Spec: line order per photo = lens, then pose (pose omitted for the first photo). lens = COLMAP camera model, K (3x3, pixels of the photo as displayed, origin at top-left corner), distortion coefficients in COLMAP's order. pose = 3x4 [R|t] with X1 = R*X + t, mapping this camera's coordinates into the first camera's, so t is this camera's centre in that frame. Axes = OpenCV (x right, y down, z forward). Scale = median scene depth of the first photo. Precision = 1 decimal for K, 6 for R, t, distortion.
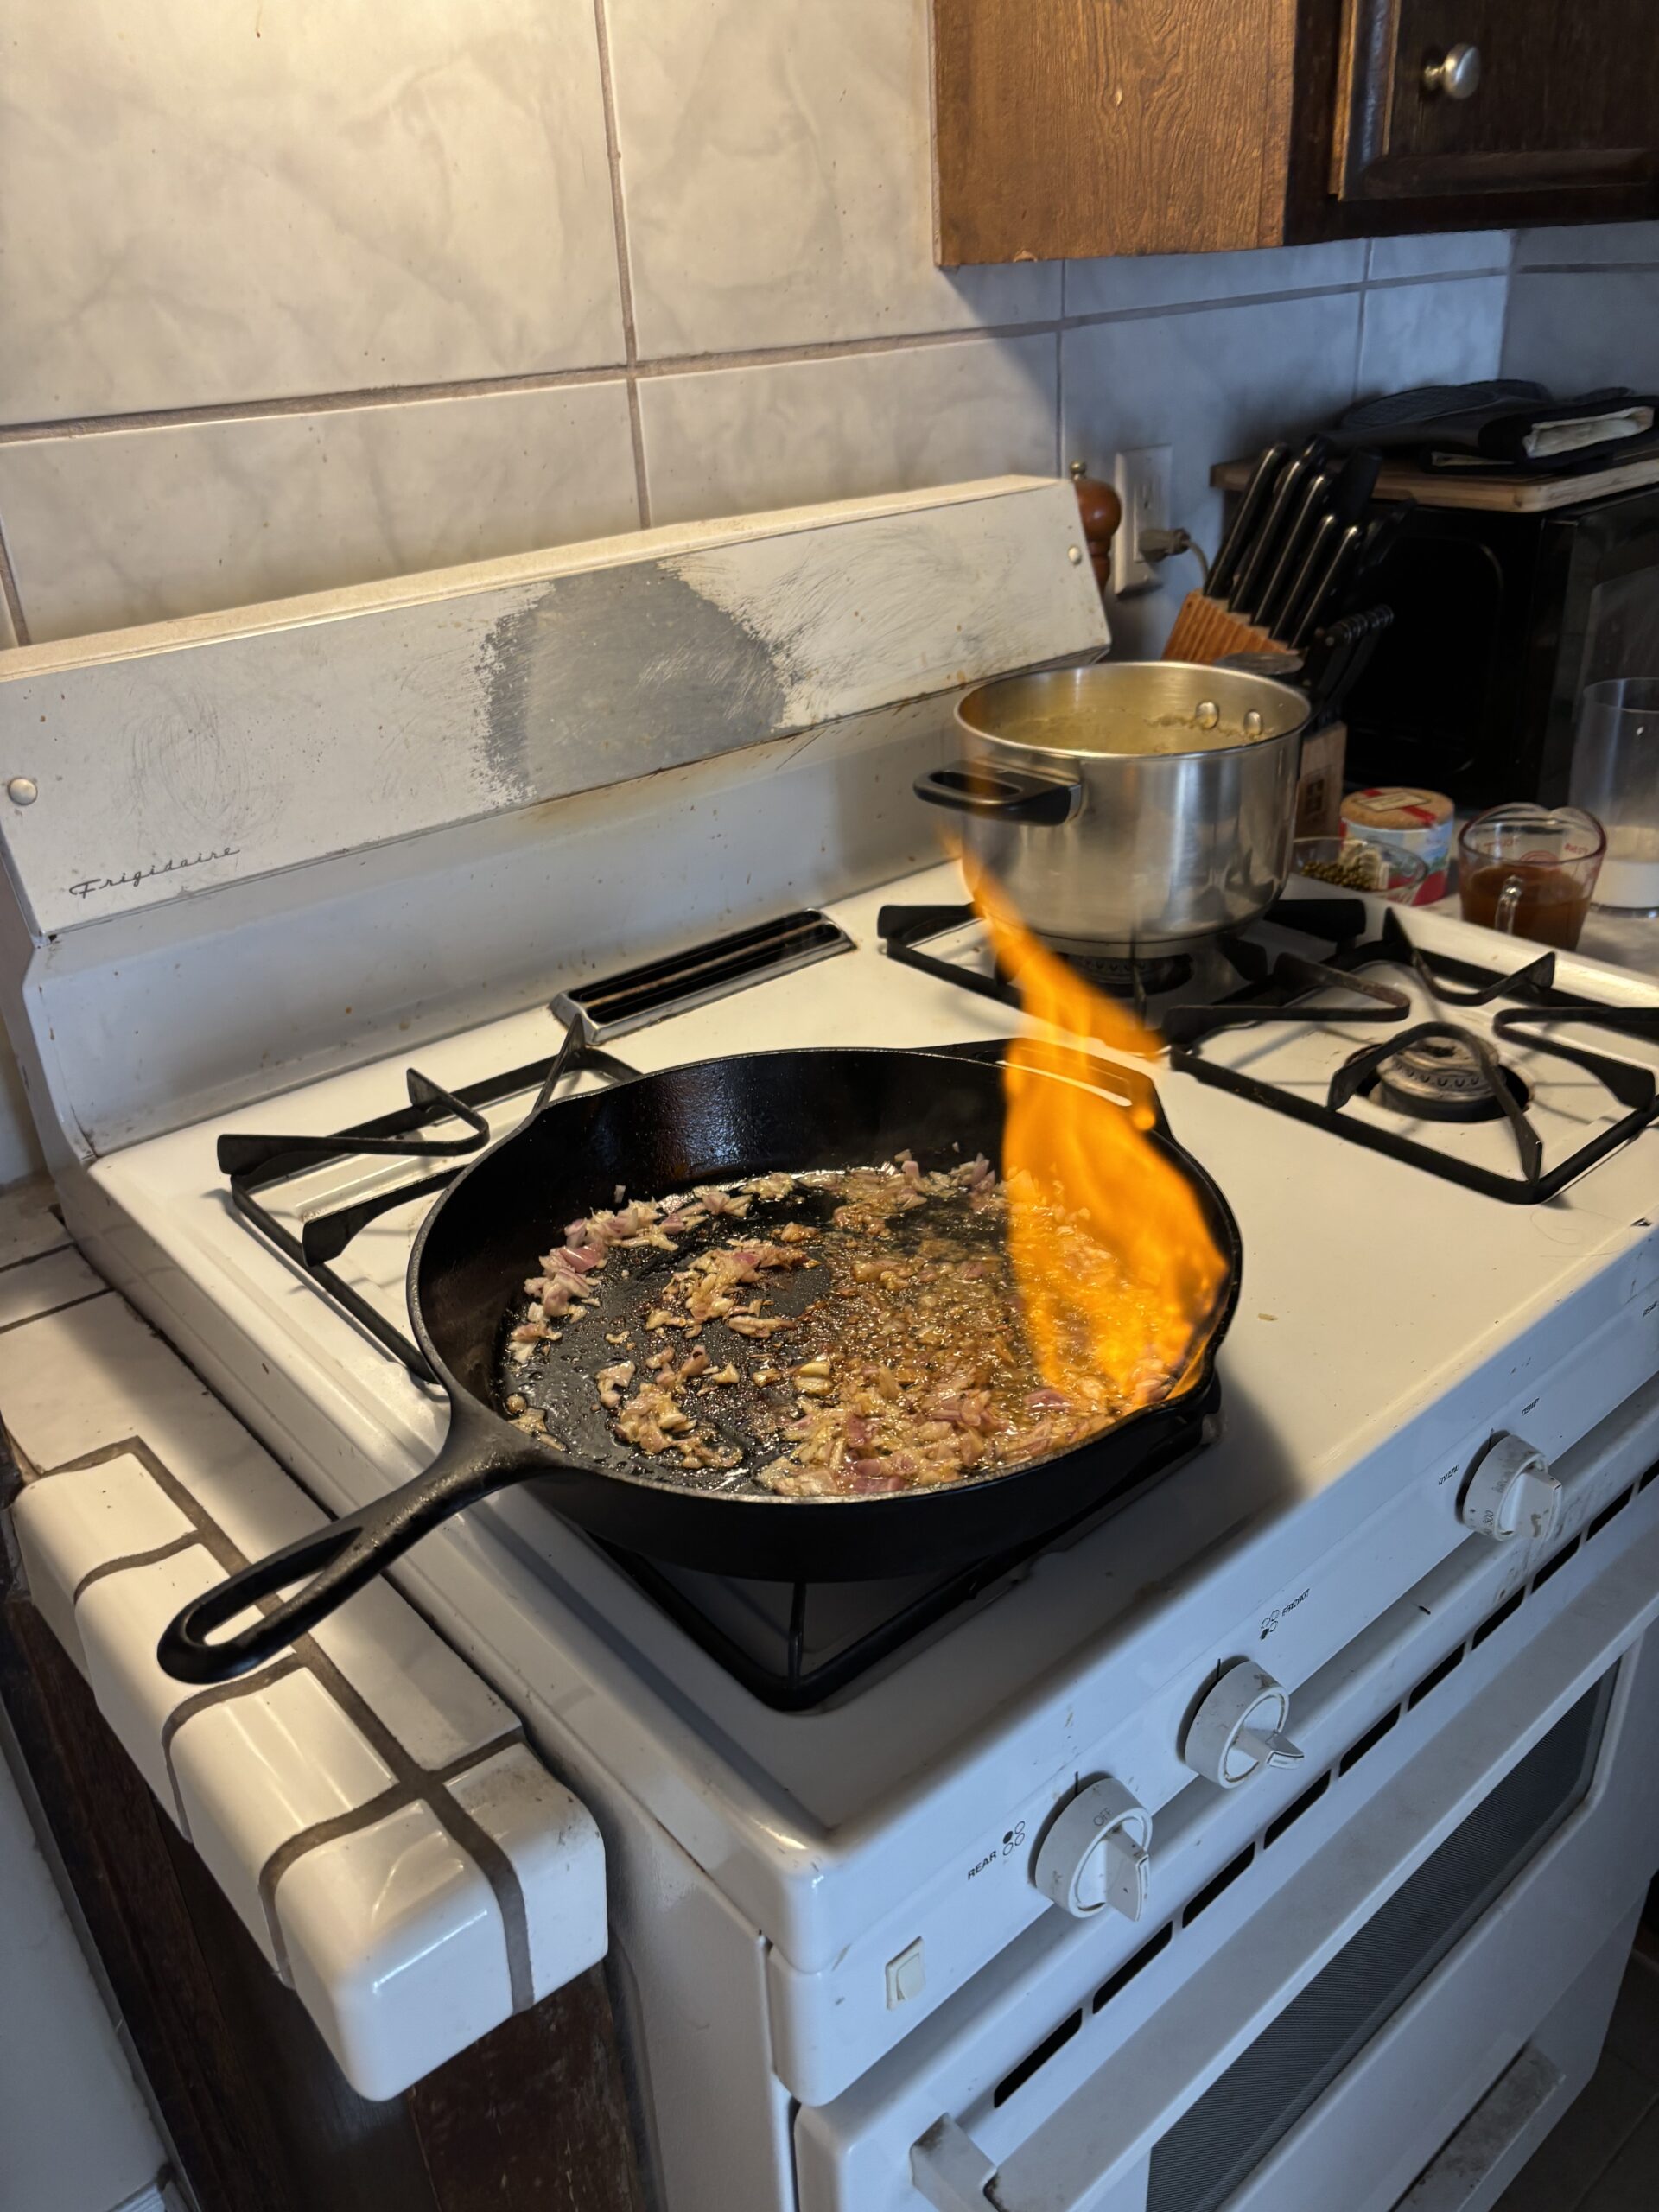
lens RADIAL K [[1687.3, 0, 814.1], [0, 1687.3, 1078.2], [0, 0, 1]] dist [0.006203, -0.007301]
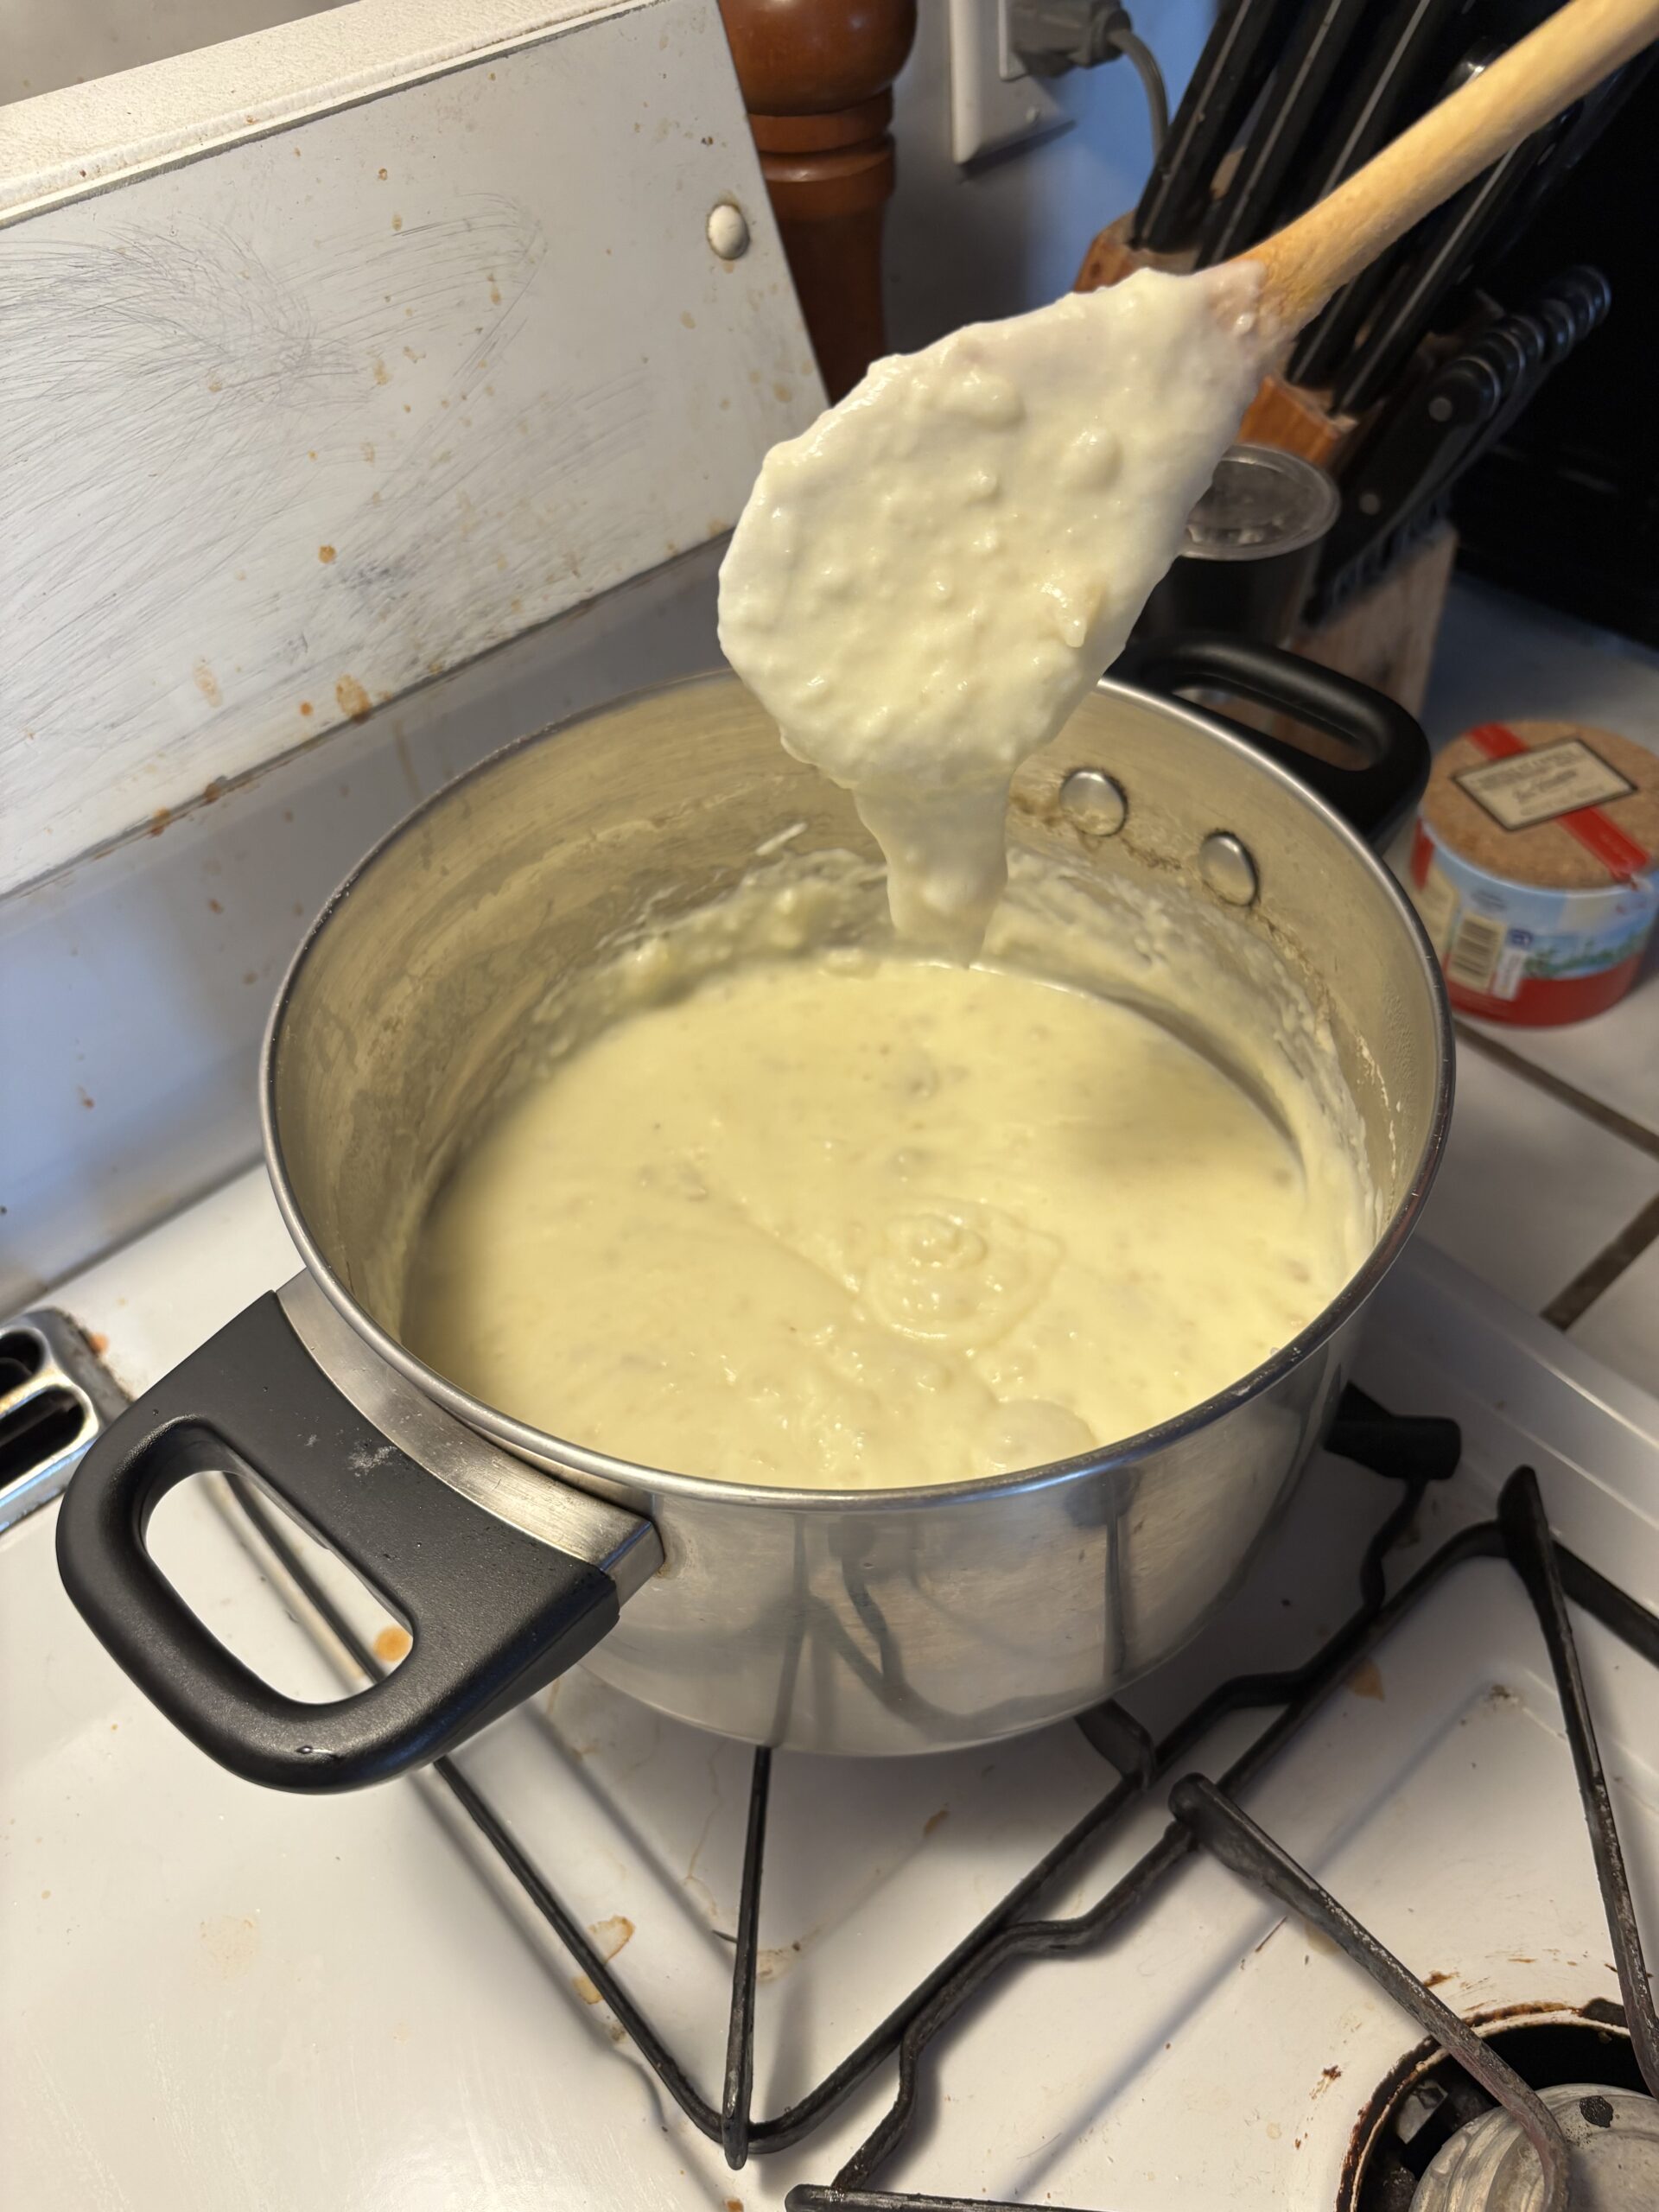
lens RADIAL K [[1707.3, 0, 803.0], [0, 1707.3, 1089.8], [0, 0, 1]] dist [-0.008486, -0.000814]
pose [[0.999721, -0.015827, -0.017556, 0.234447], [0.021078, 0.933056, 0.359112, -0.365533], [0.010697, -0.359382, 0.933129, 0.828350]]
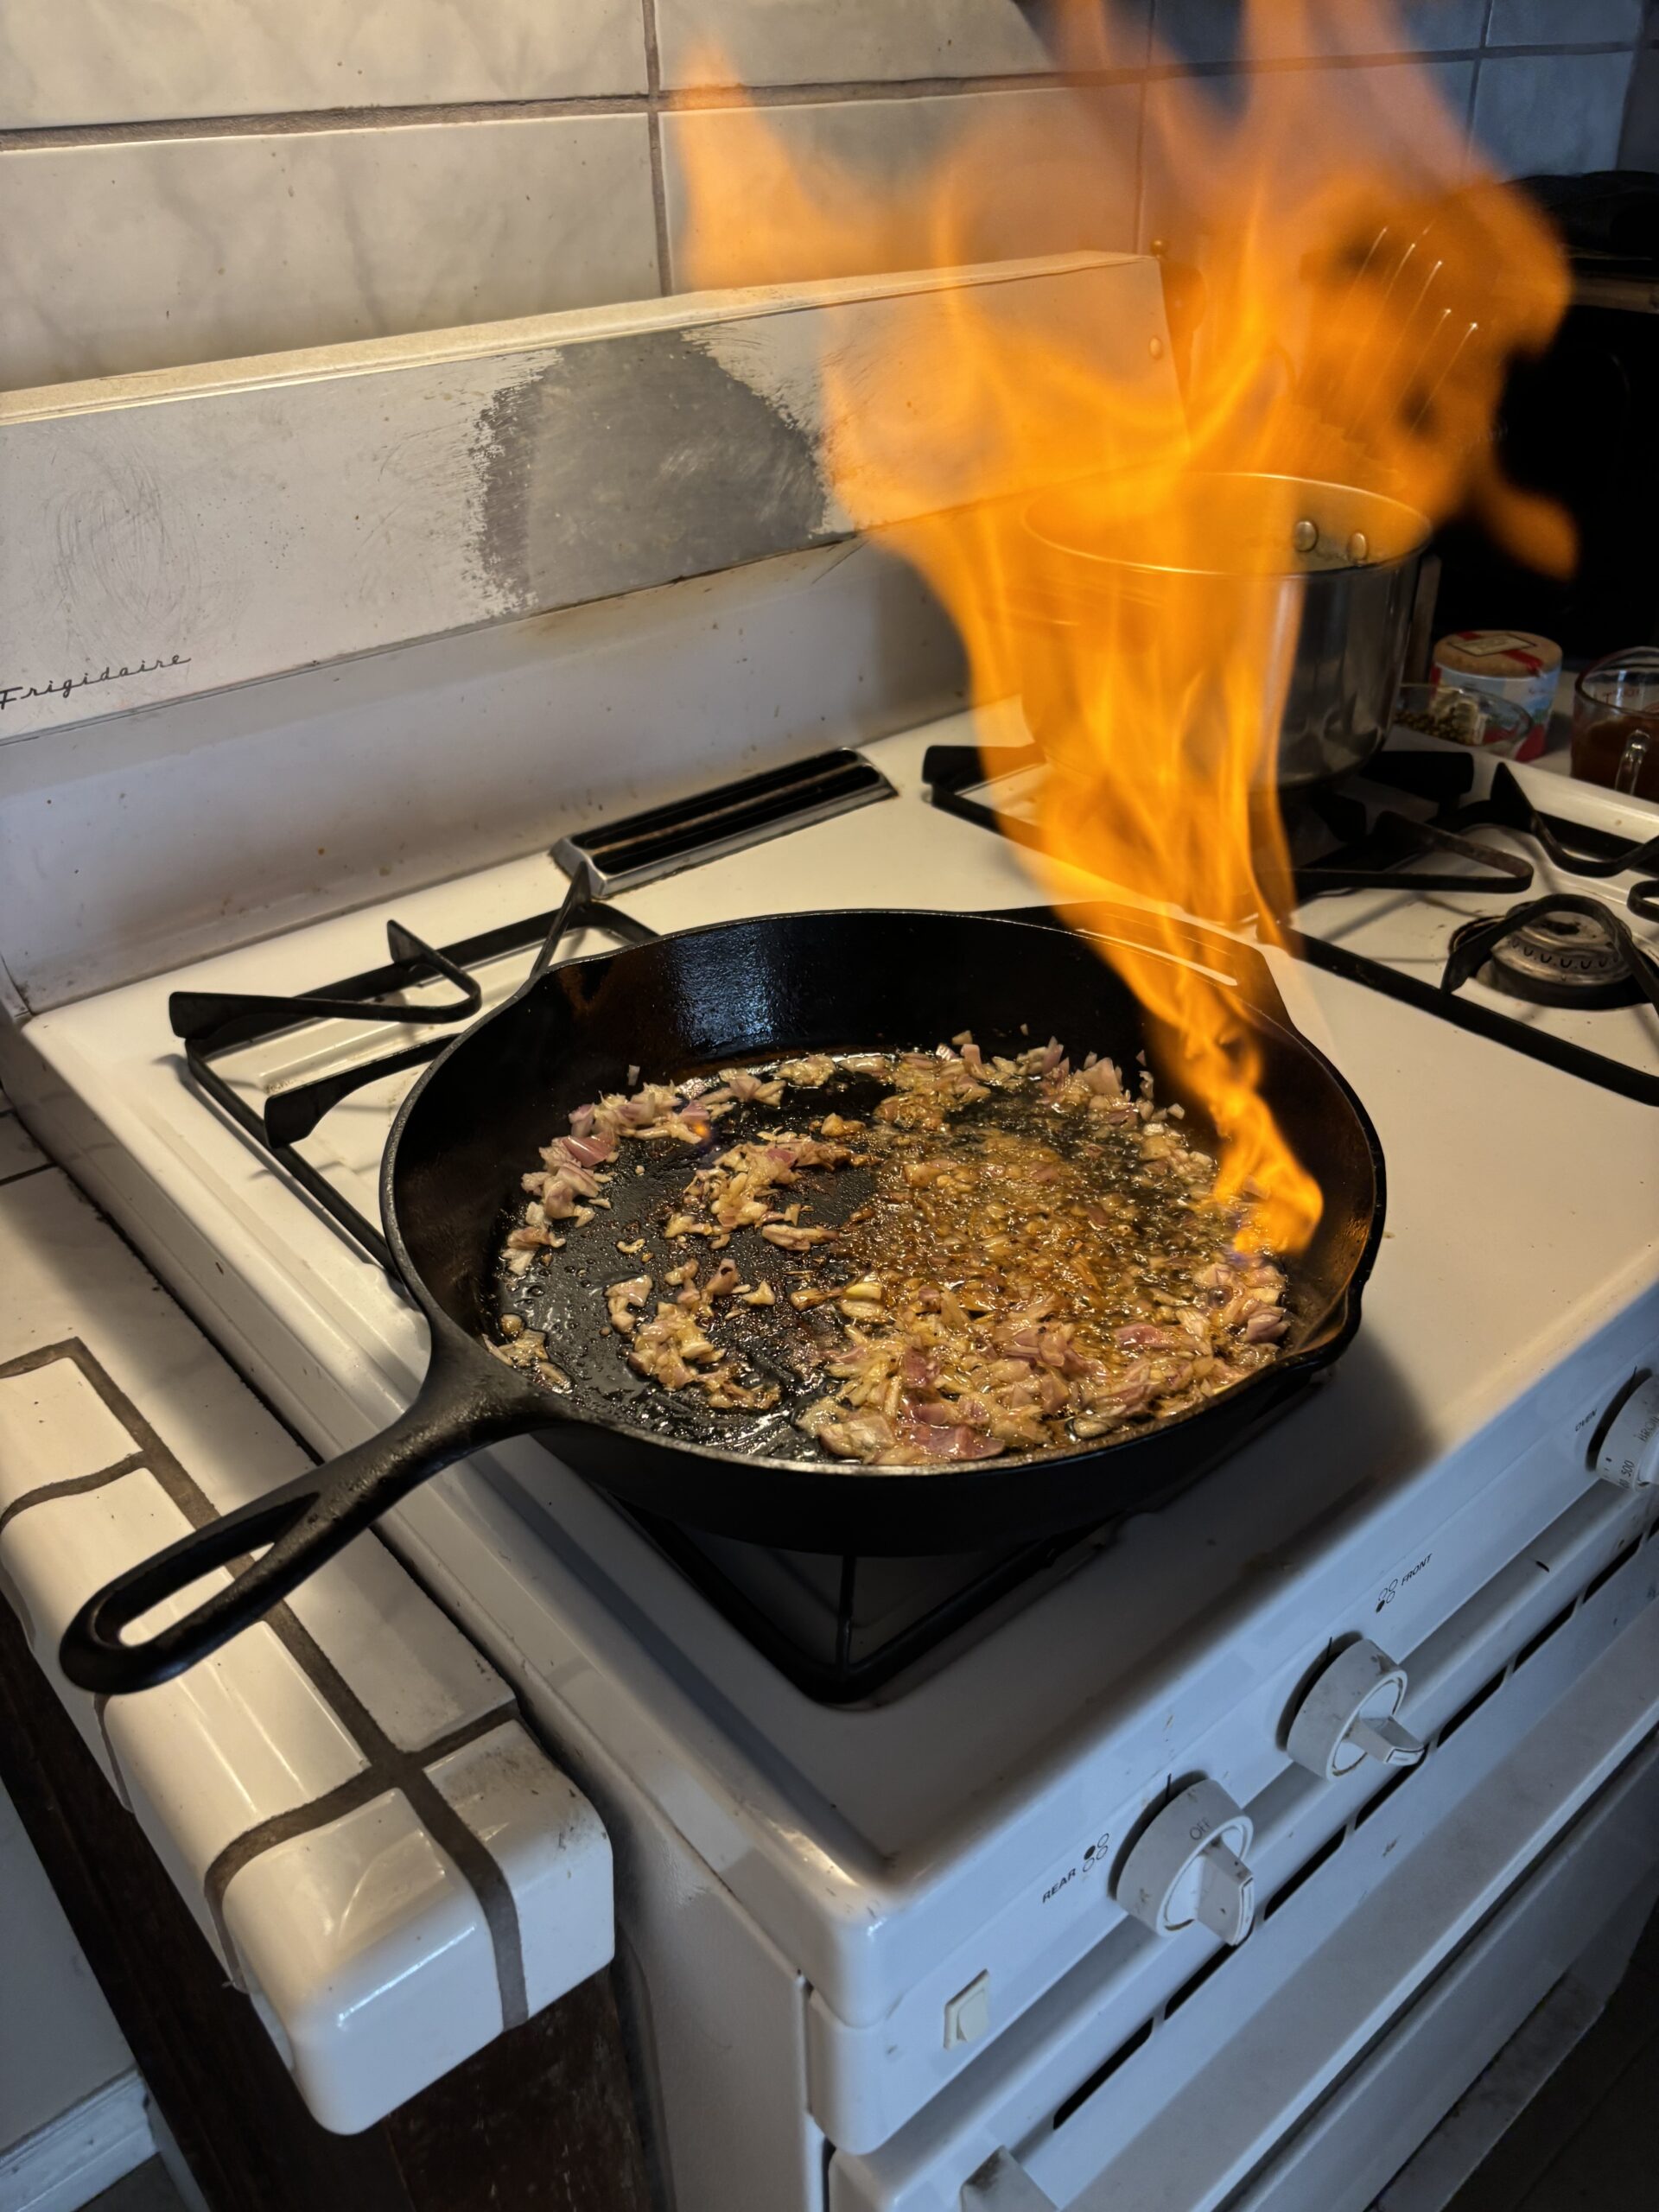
lens RADIAL K [[1689.0, 0, 824.5], [0, 1689.0, 1106.5], [0, 0, 1]] dist [0.005852, -0.006643]
pose [[0.999712, 0.022582, 0.008079, -0.020998], [-0.023281, 0.994646, 0.100688, -0.003195], [-0.005762, -0.100847, 0.994885, 0.122257]]
